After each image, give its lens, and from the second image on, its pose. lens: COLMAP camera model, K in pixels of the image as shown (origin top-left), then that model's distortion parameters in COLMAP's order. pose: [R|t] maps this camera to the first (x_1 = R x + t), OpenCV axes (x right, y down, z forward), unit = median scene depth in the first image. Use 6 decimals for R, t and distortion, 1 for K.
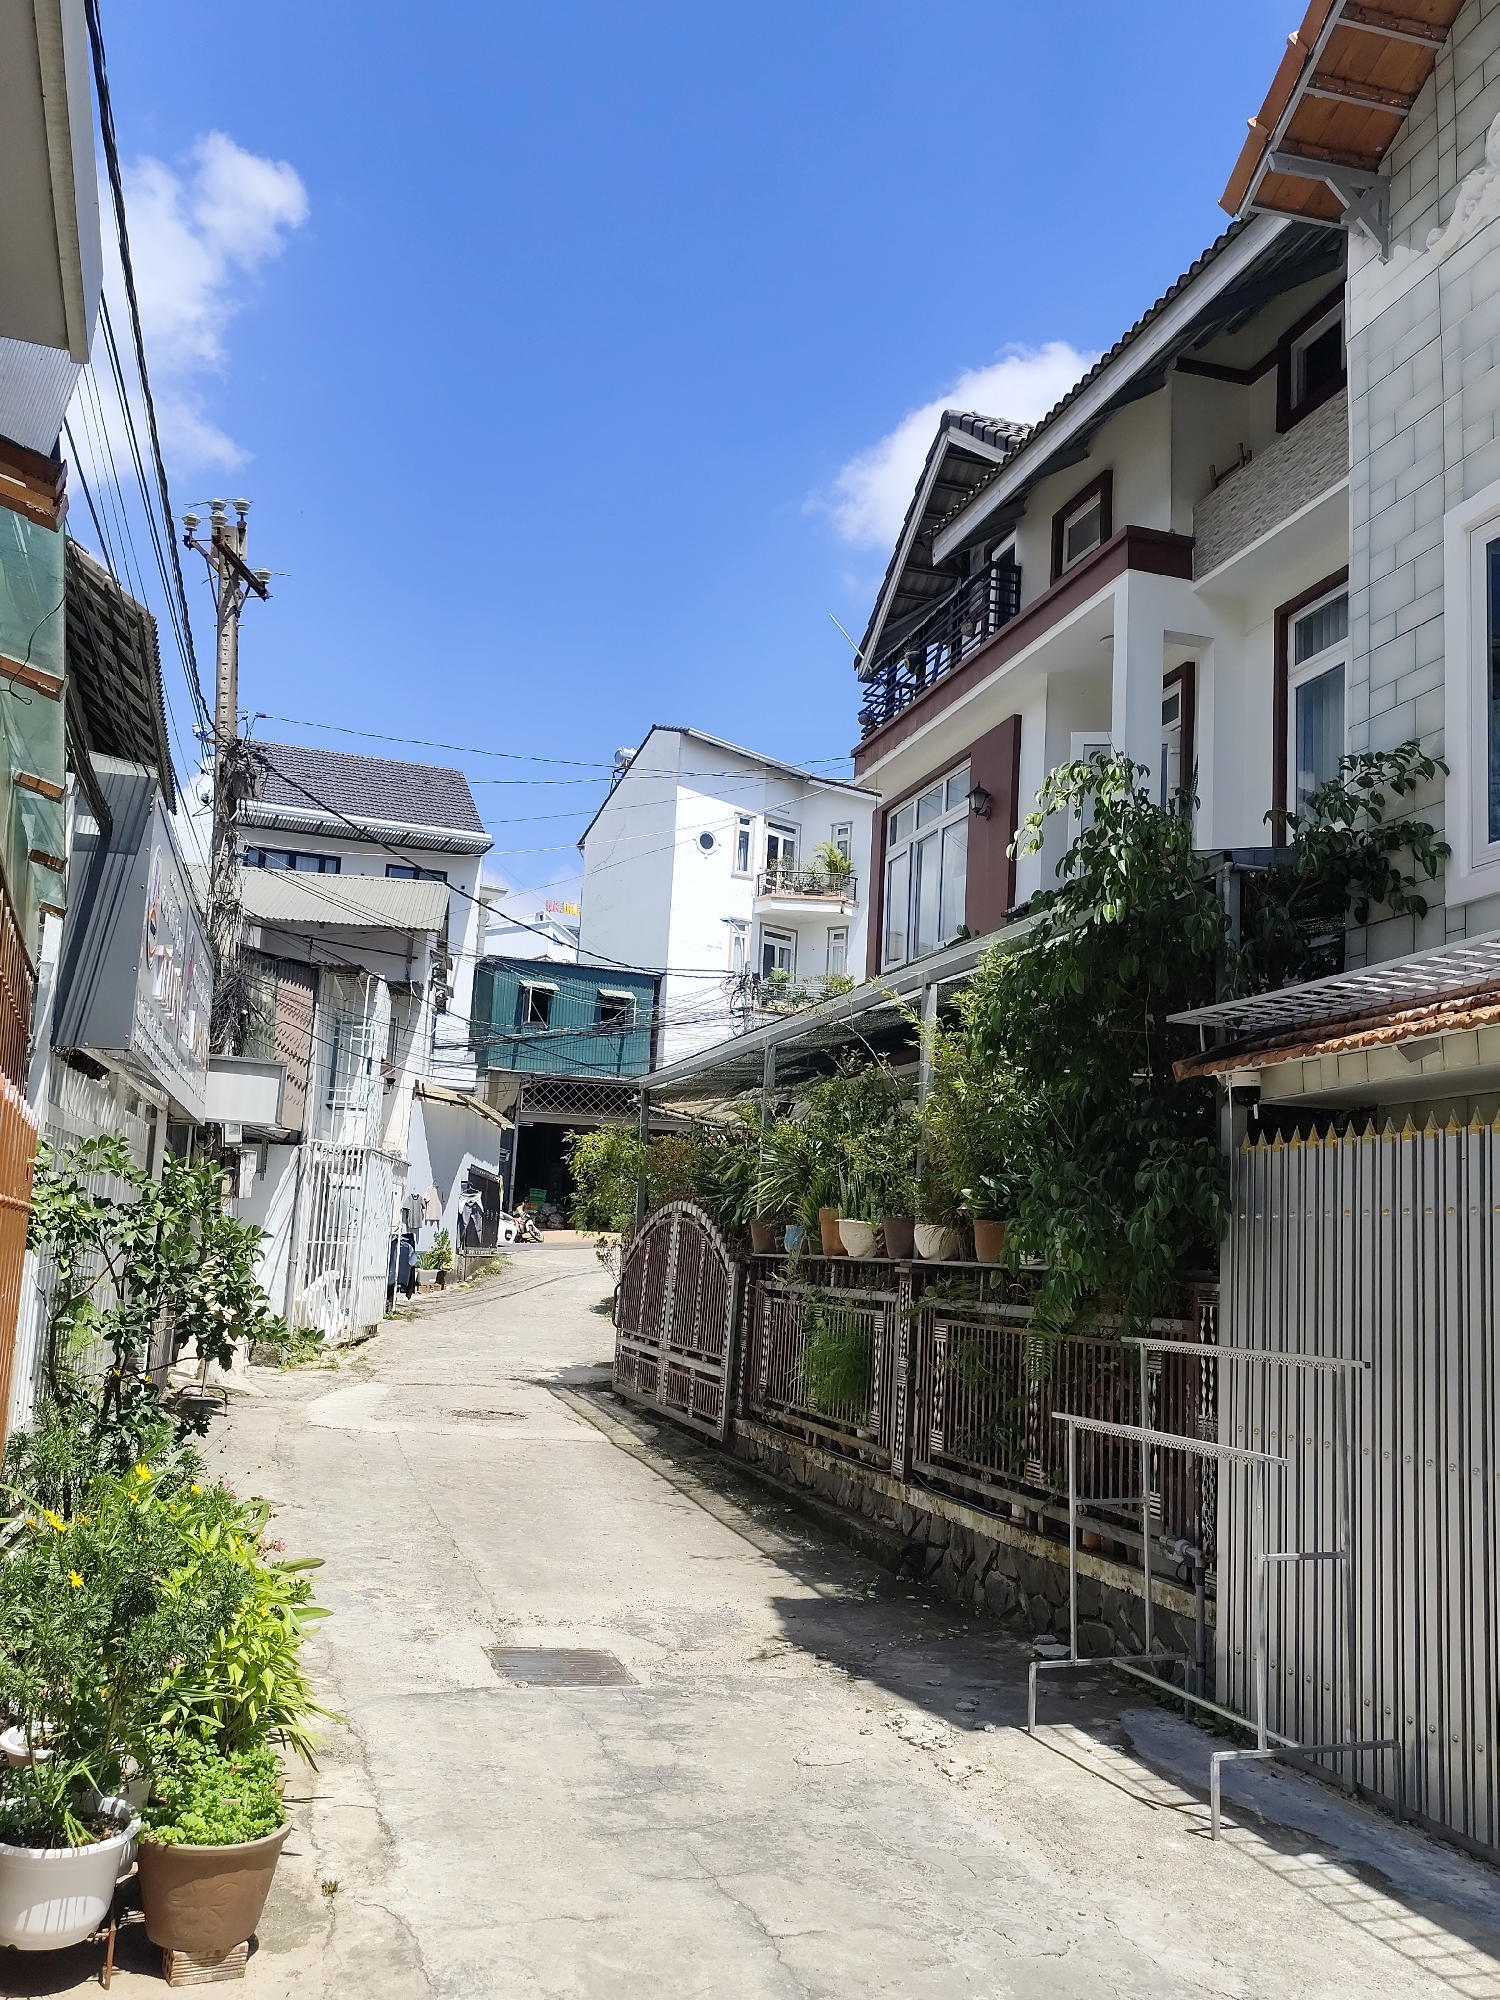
lens RADIAL K [[1684.8, 0, 750.0], [0, 1684.8, 1000.0], [0, 0, 1]] dist [-0.003124, -0.002043]
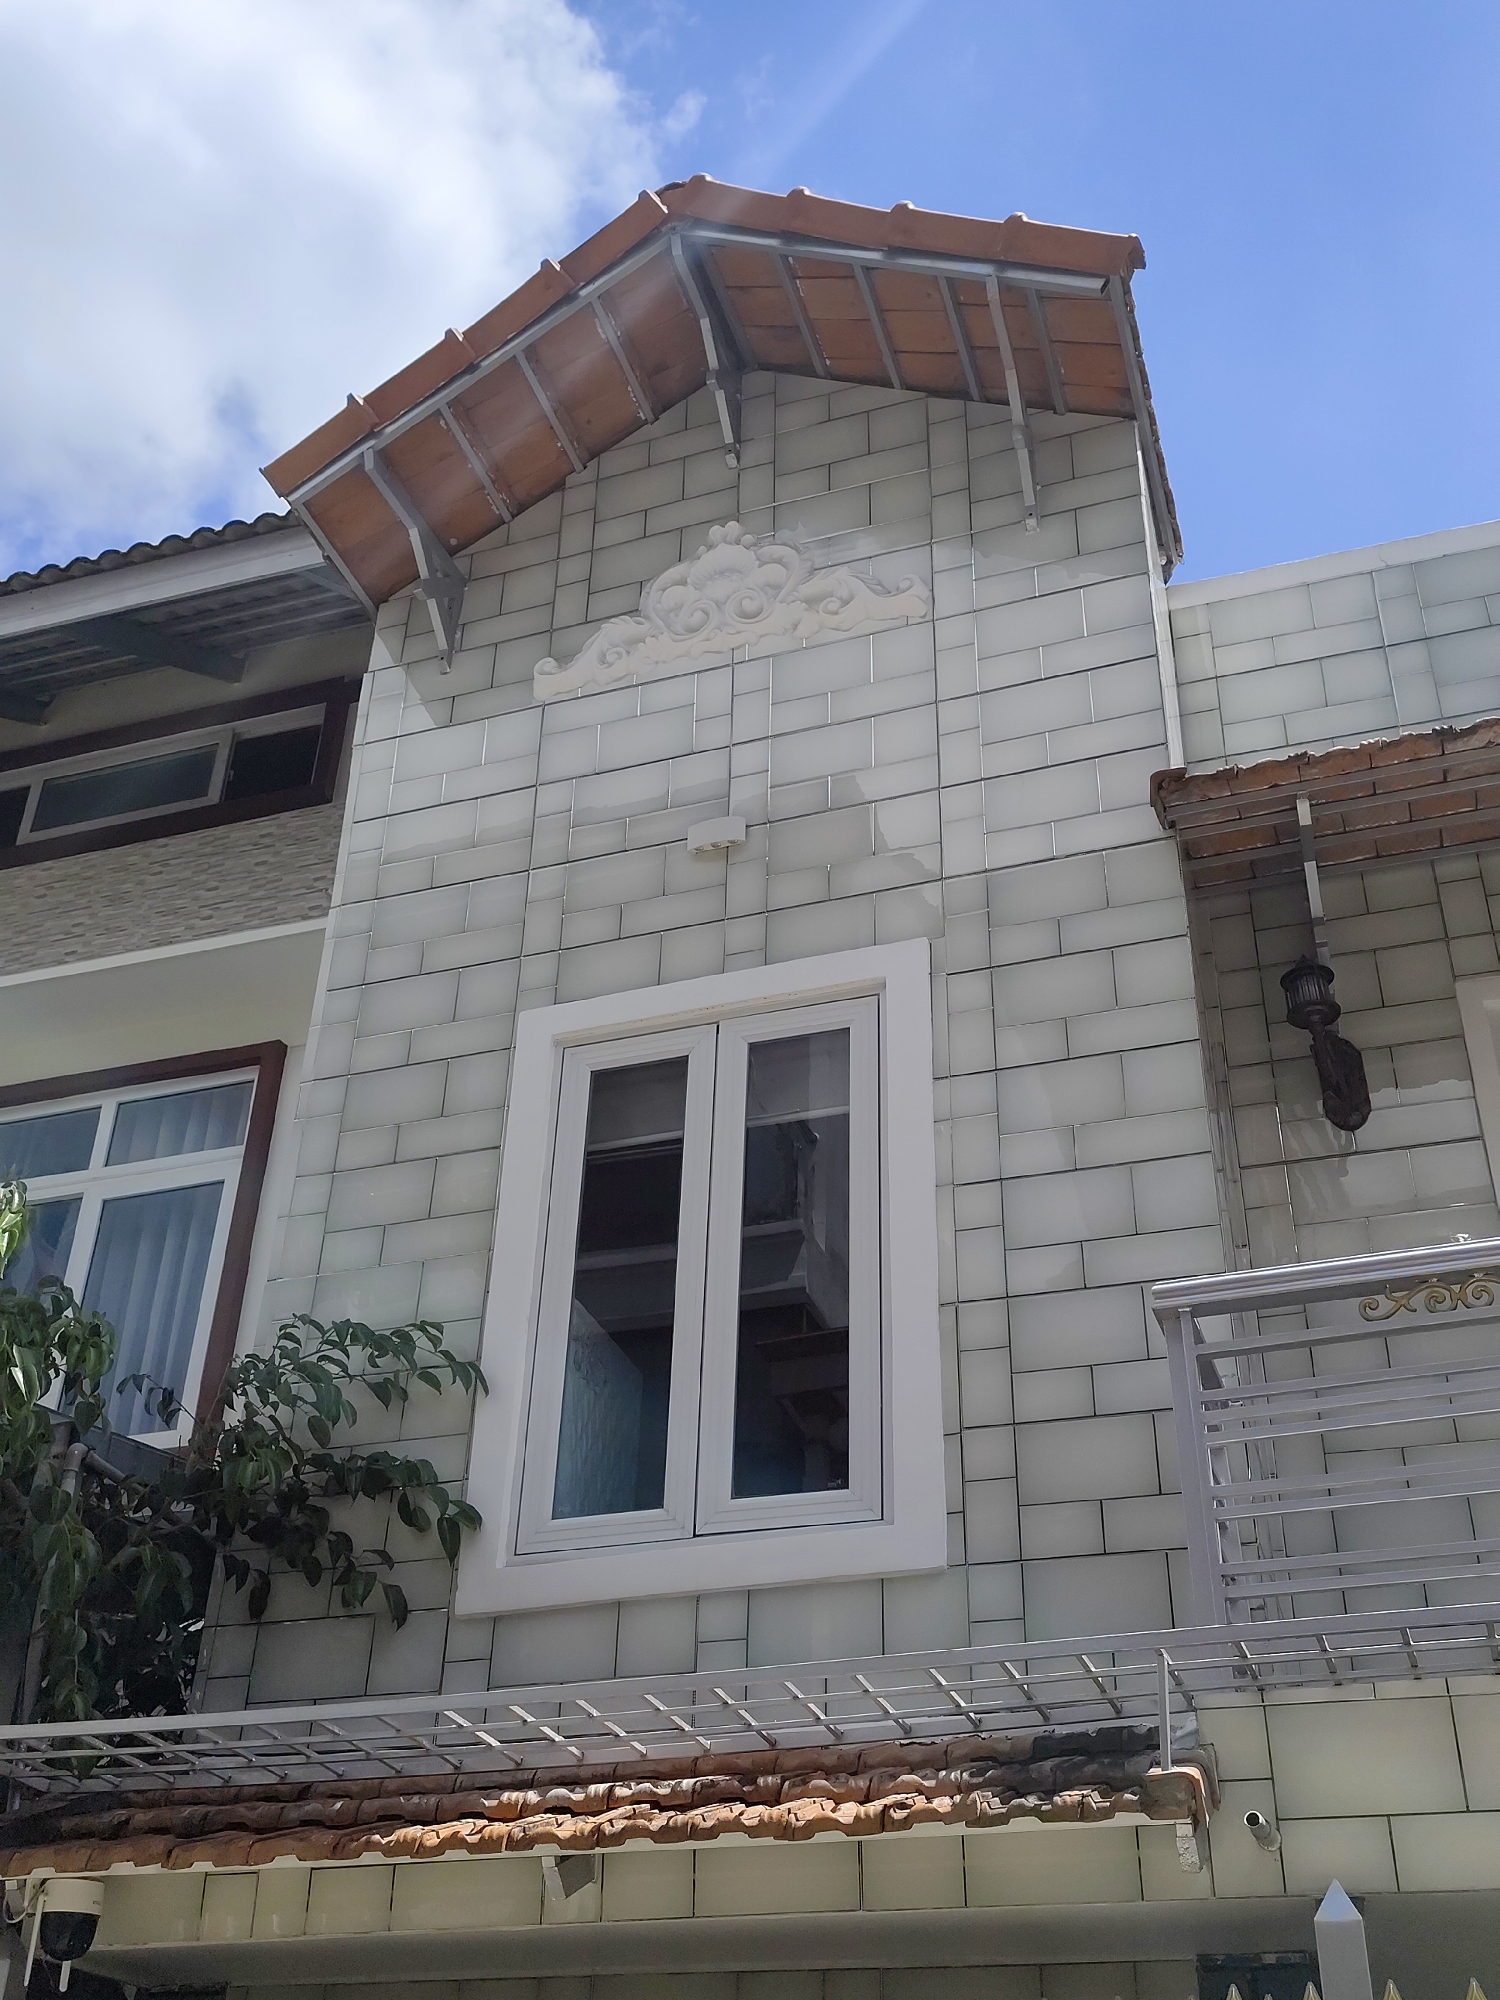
lens RADIAL K [[2057.1, 0, 750.0], [0, 2057.1, 1000.0], [0, 0, 1]] dist [-0.000670, 0.001850]
pose [[0.568614, 0.430689, 0.700846, -0.107329], [-0.127412, 0.887814, -0.442213, 0.054416], [-0.812677, 0.162152, 0.559699, 0.483599]]
